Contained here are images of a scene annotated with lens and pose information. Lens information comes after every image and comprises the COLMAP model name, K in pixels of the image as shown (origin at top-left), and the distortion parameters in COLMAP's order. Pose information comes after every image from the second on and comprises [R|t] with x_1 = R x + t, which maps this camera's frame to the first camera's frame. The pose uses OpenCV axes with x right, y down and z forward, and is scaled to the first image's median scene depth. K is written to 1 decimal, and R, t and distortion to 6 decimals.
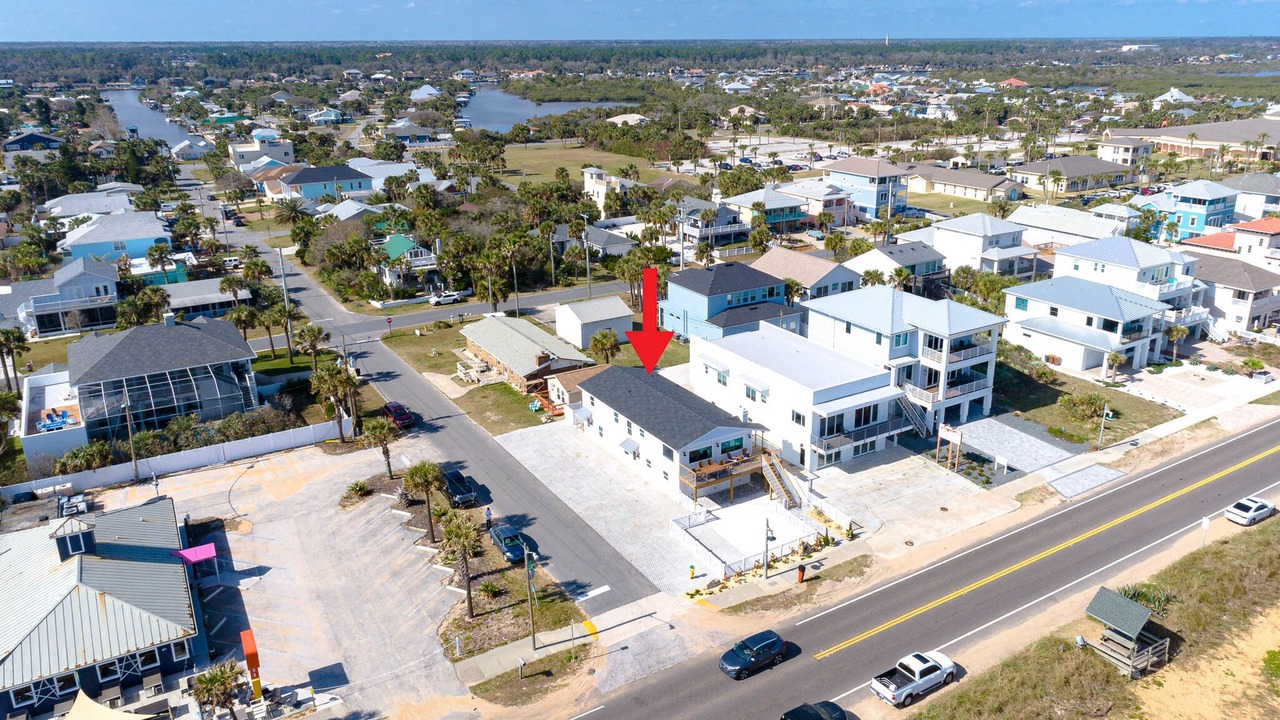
lens RADIAL K [[881.6, 0, 640.0], [0, 881.6, 360.0], [0, 0, 1]] dist [0.018770, 0.001975]
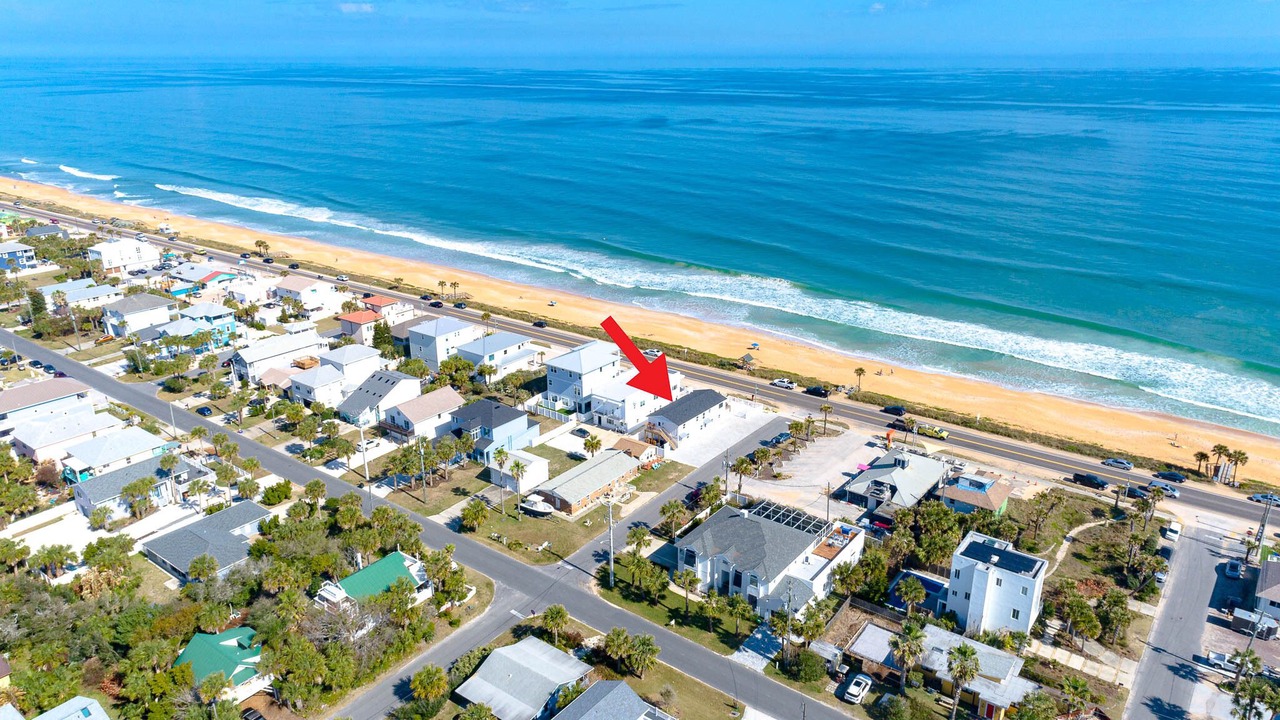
lens RADIAL K [[897.9, 0, 645.1], [0, 897.9, 320.3], [0, 0, 1]] dist [0.005689, 0.007674]
pose [[-0.356323, -0.263864, 0.896331, -1.914921], [0.328463, 0.862695, 0.384538, -1.047068], [-0.874726, 0.431432, -0.220728, 1.482299]]
